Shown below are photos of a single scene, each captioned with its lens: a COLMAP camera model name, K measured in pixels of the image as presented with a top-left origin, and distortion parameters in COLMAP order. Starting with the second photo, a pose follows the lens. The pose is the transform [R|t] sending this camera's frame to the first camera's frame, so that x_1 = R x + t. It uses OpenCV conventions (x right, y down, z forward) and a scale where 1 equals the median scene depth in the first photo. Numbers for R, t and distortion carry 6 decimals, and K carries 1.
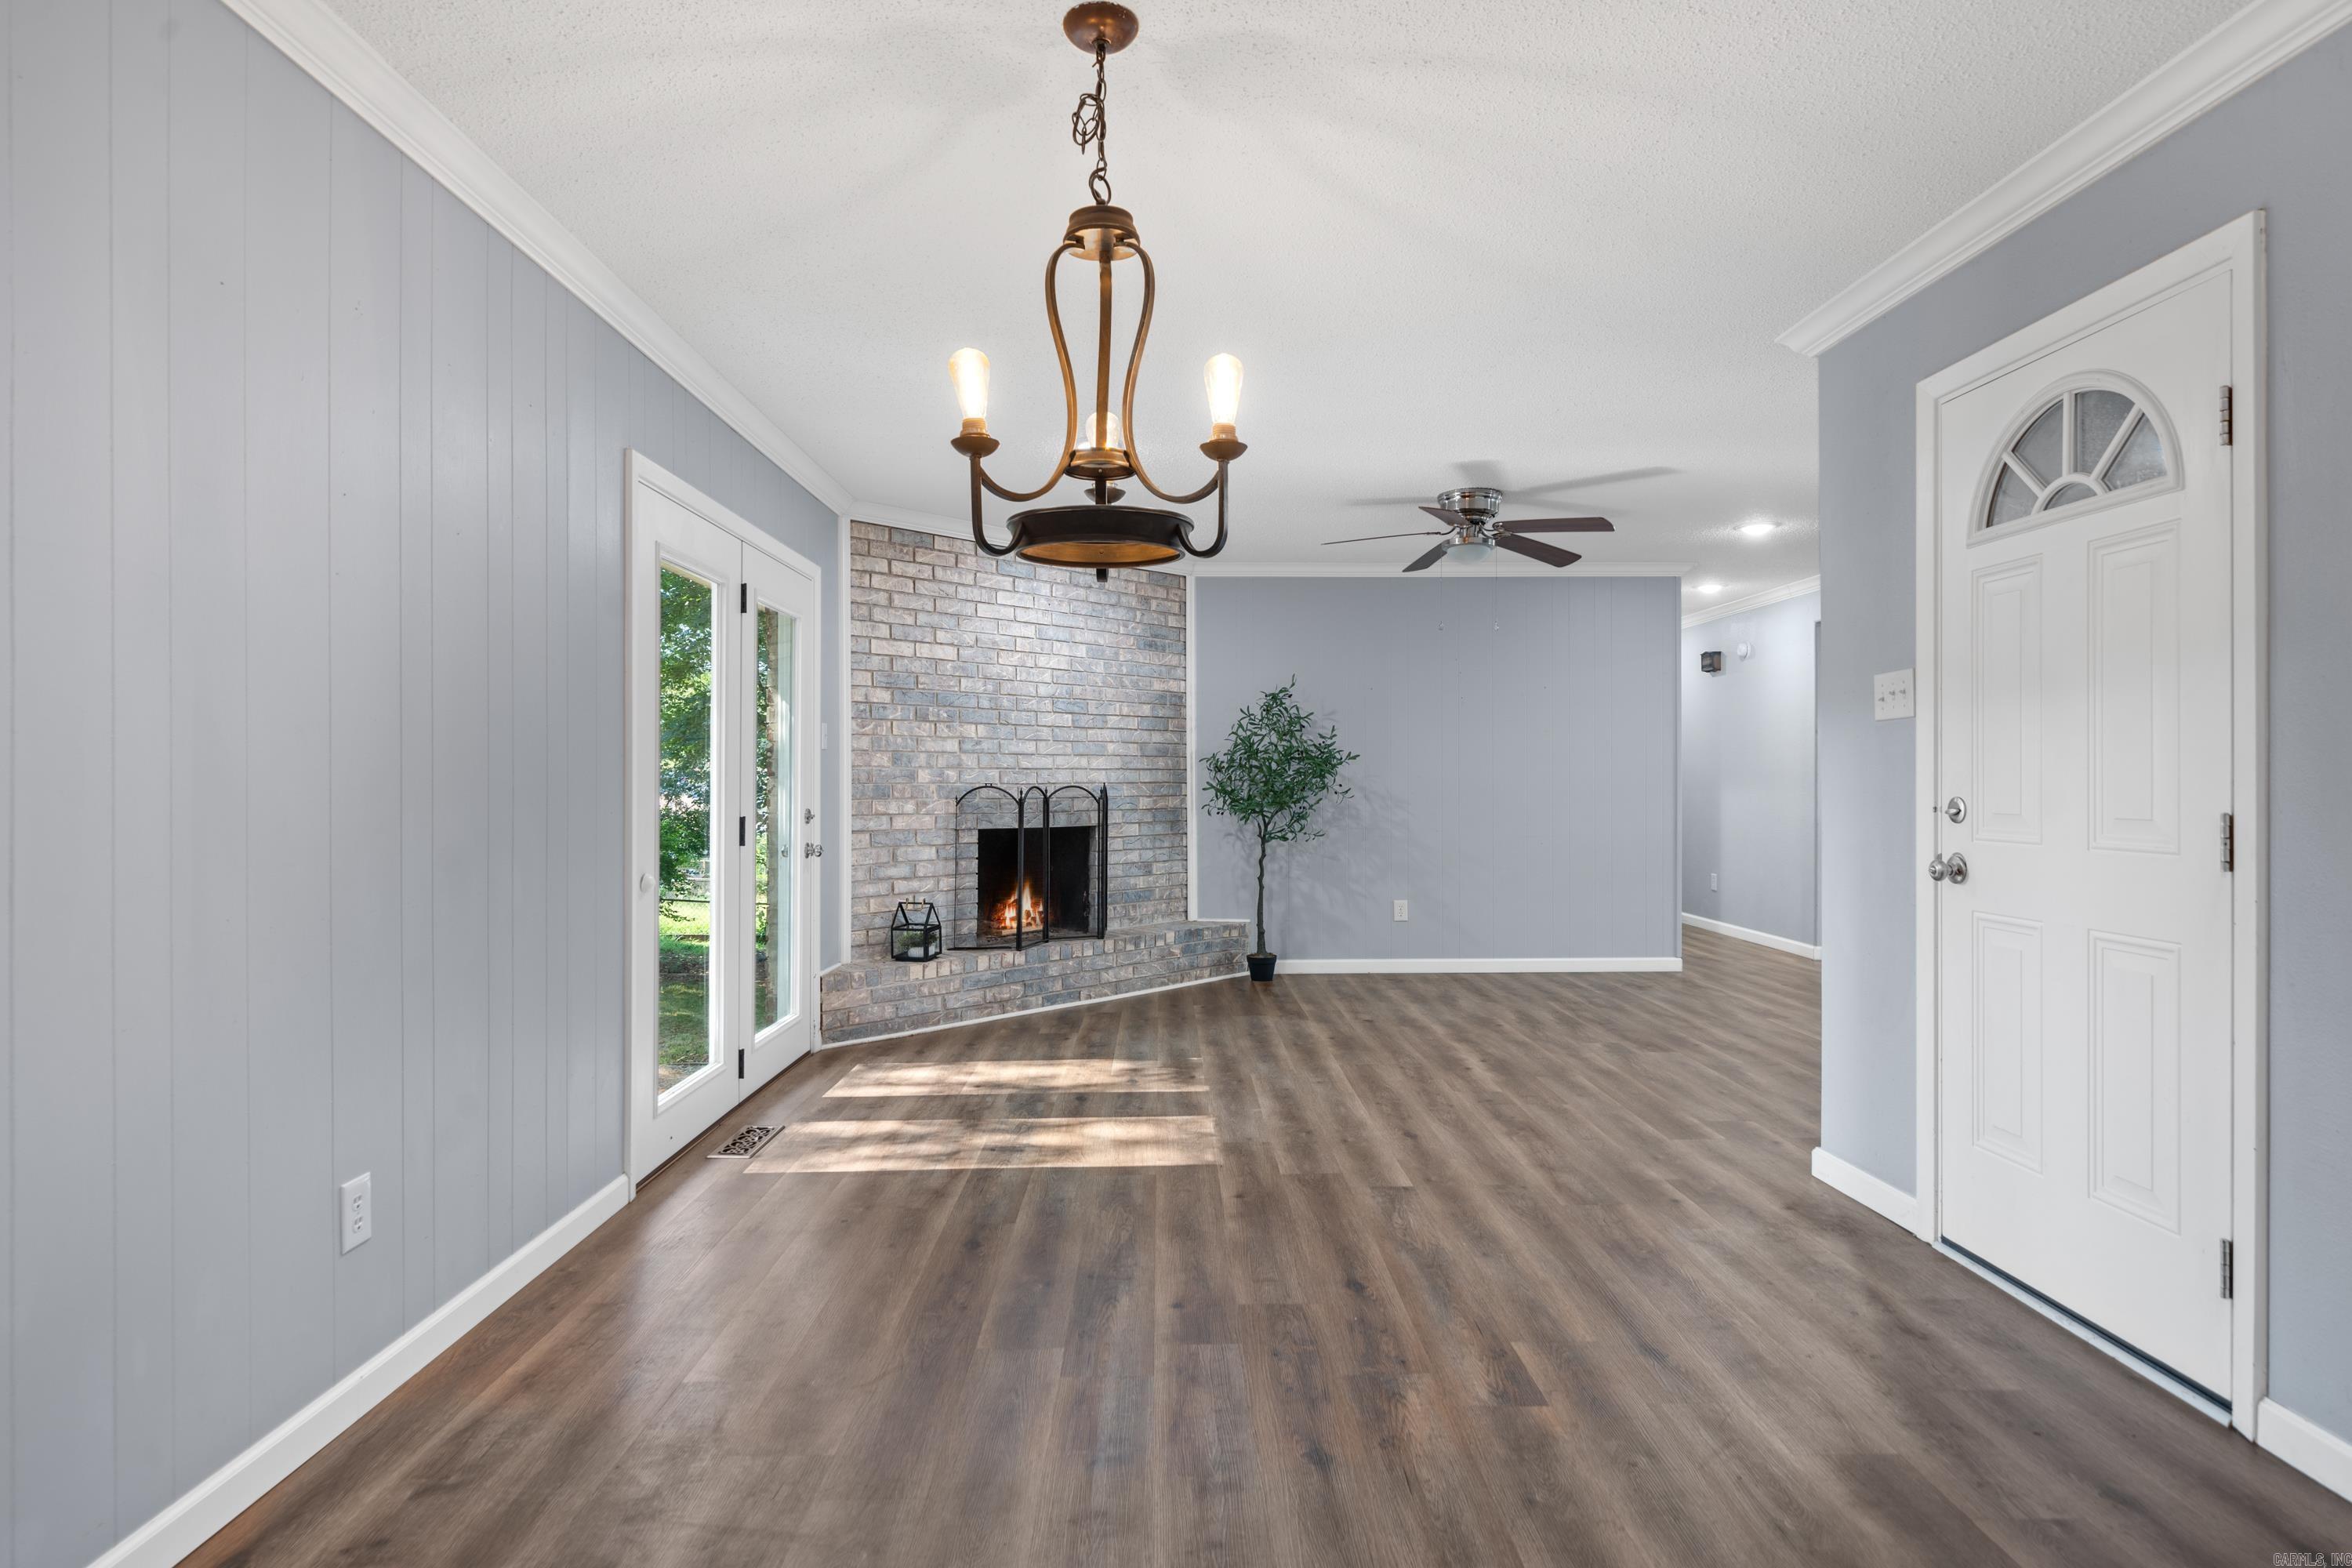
lens RADIAL K [[1231.3, 0, 1225.8], [0, 1231.3, 783.1], [0, 0, 1]] dist [0.003869, -0.000005]
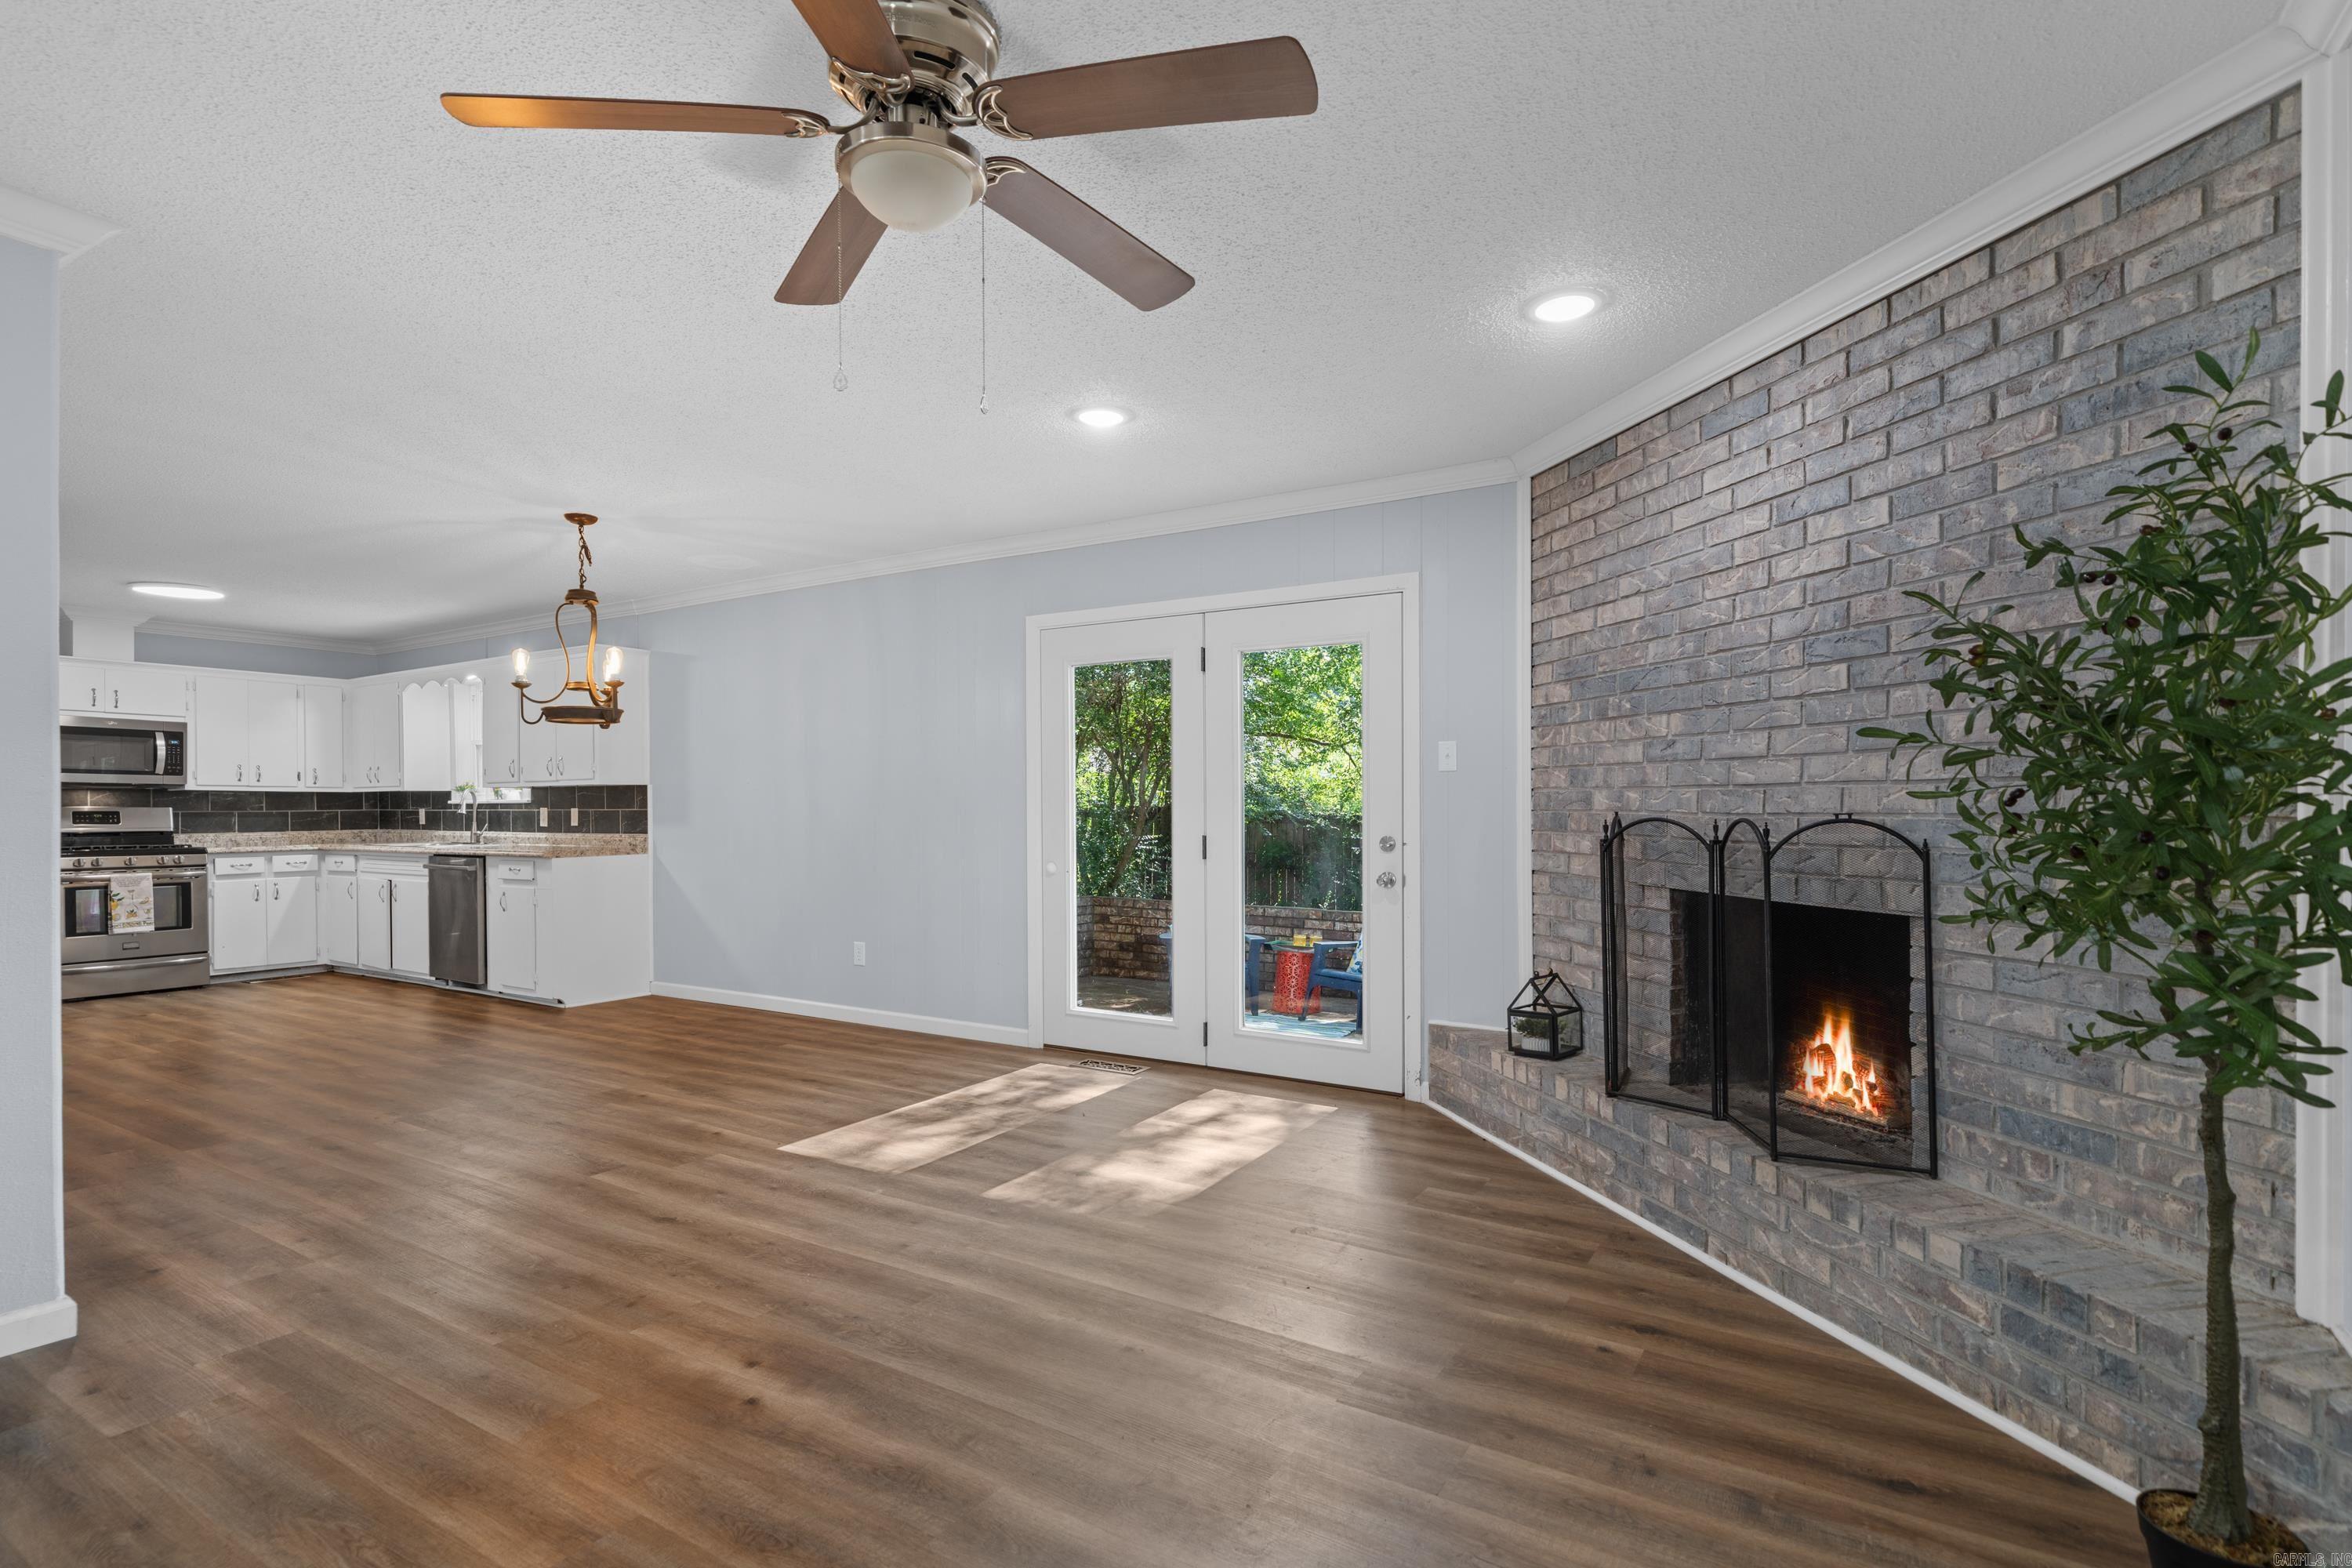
lens RADIAL K [[1110.2, 0, 1188.0], [0, 1110.2, 810.8], [0, 0, 1]] dist [0.003990, -0.000556]
pose [[-0.551286, 0.007082, -0.834286, 0.682535], [-0.000253, 0.999963, 0.008656, -0.008762], [0.834317, 0.004983, -0.551263, 1.987153]]
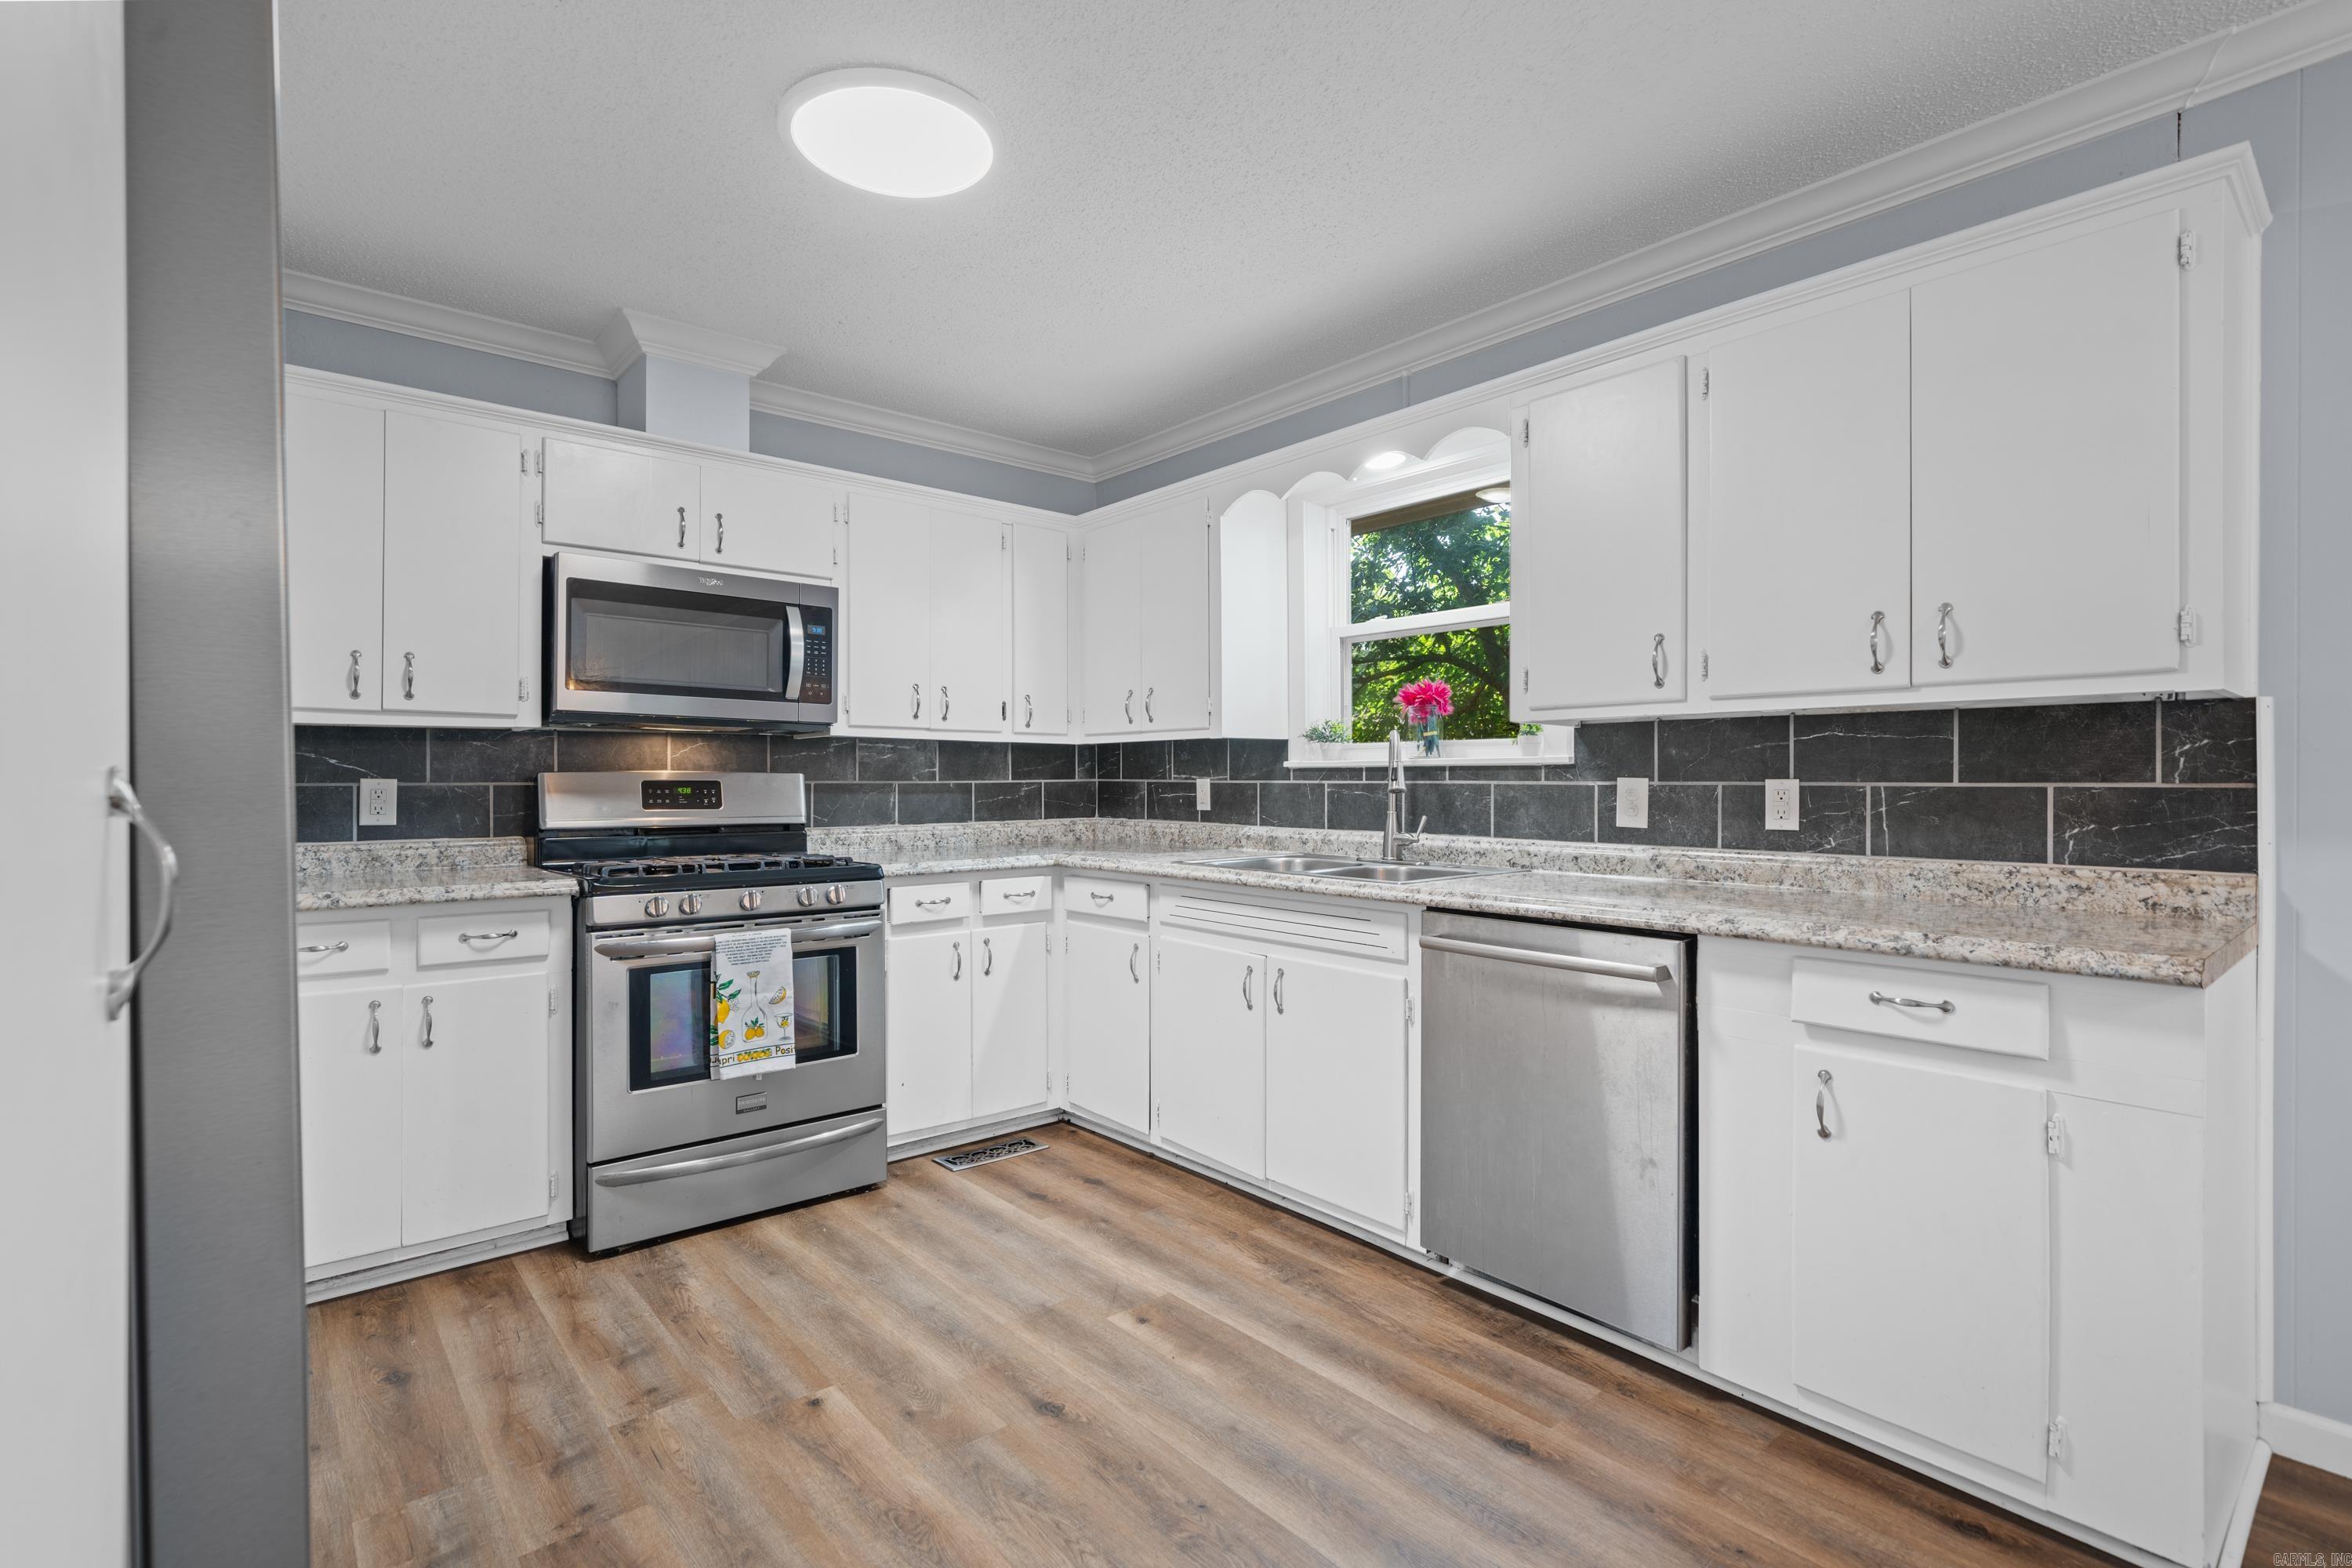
lens RADIAL K [[1110.2, 0, 1174.3], [0, 1110.2, 779.5], [0, 0, 1]] dist [0.003990, -0.000556]
pose [[-0.789773, 0.002944, -0.613393, 0.338326], [-0.002392, 0.999966, 0.007879, -0.000115], [0.613395, 0.007690, -0.789739, 0.234808]]
